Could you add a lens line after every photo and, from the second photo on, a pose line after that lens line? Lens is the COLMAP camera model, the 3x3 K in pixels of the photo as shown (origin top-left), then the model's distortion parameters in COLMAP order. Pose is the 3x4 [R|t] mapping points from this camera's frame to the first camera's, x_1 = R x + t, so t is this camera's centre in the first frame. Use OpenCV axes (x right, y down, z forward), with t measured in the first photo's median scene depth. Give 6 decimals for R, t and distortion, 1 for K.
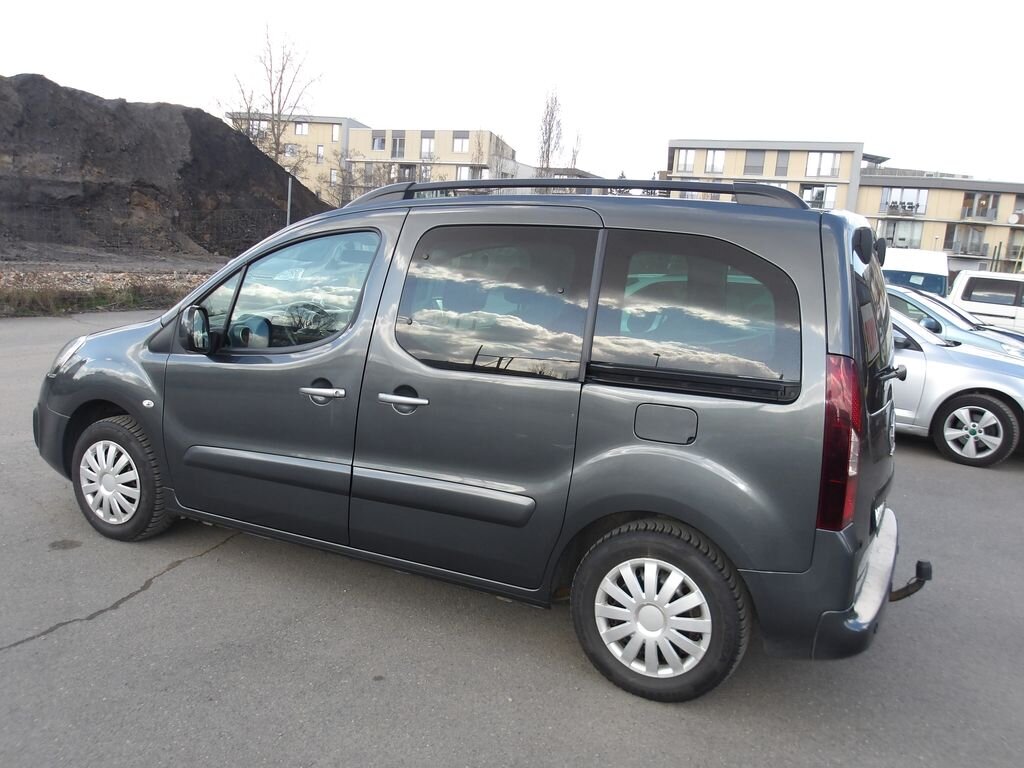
lens RADIAL K [[835.2, 0, 512.0], [0, 835.2, 384.0], [0, 0, 1]] dist [0.005455, -0.007178]
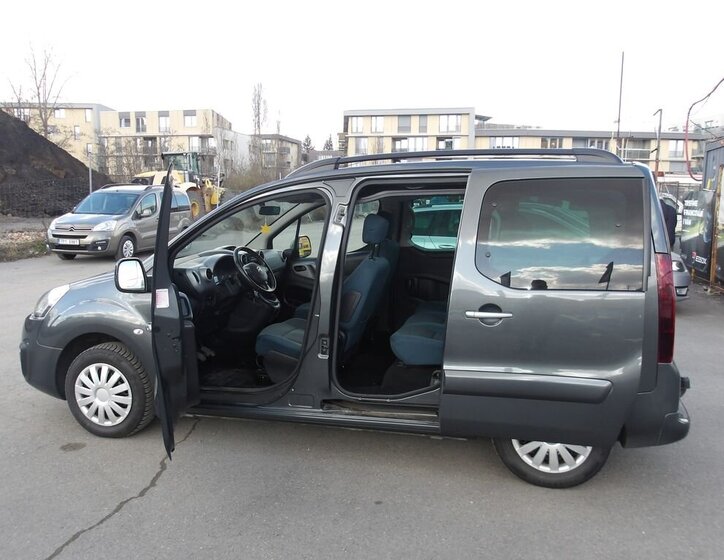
lens RADIAL K [[609.9, 0, 362.0], [0, 609.9, 280.0], [0, 0, 1]] dist [0.006097, 0.001949]
pose [[0.978795, -0.092326, 0.182857, -0.245794], [0.095353, 0.995413, -0.007813, -0.015891], [-0.181297, 0.025083, 0.983108, -0.022982]]
